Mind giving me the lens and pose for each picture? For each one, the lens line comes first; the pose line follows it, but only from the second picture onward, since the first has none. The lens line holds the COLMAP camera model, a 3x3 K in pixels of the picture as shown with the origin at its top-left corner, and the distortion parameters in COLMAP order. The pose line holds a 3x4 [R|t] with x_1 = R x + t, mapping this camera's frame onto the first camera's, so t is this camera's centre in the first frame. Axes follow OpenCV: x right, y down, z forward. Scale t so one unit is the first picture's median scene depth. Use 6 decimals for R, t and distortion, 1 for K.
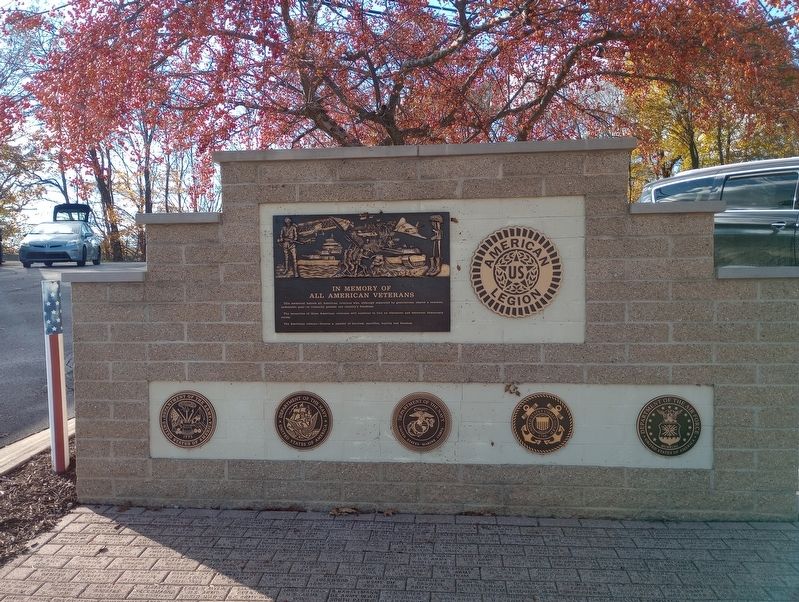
lens RADIAL K [[669.5, 0, 399.5], [0, 669.5, 301.0], [0, 0, 1]] dist [0.061373, -0.086300]
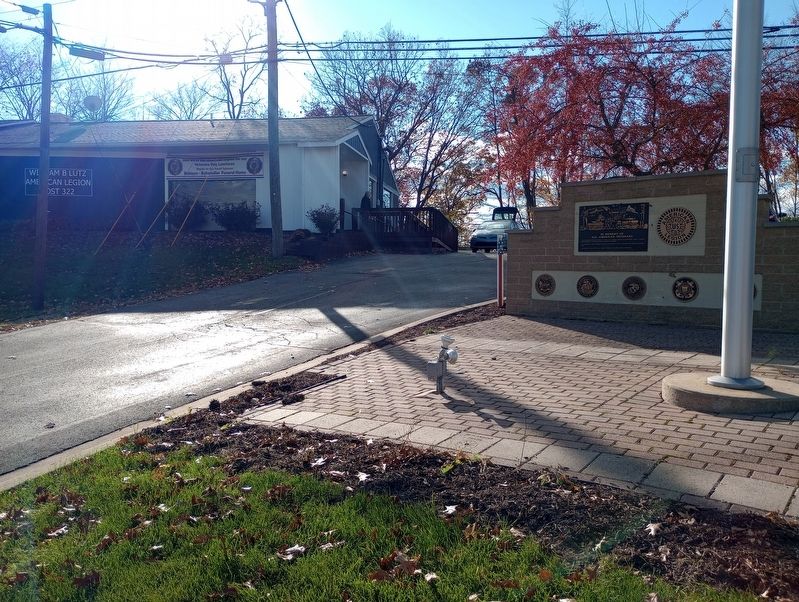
lens RADIAL K [[669.5, 0, 399.5], [0, 669.5, 301.0], [0, 0, 1]] dist [0.061373, -0.086300]
pose [[0.825596, 0.047507, -0.562259, 0.722028], [-0.047447, 0.998765, 0.014719, 0.234537], [0.562264, 0.014526, 0.826830, -1.550688]]
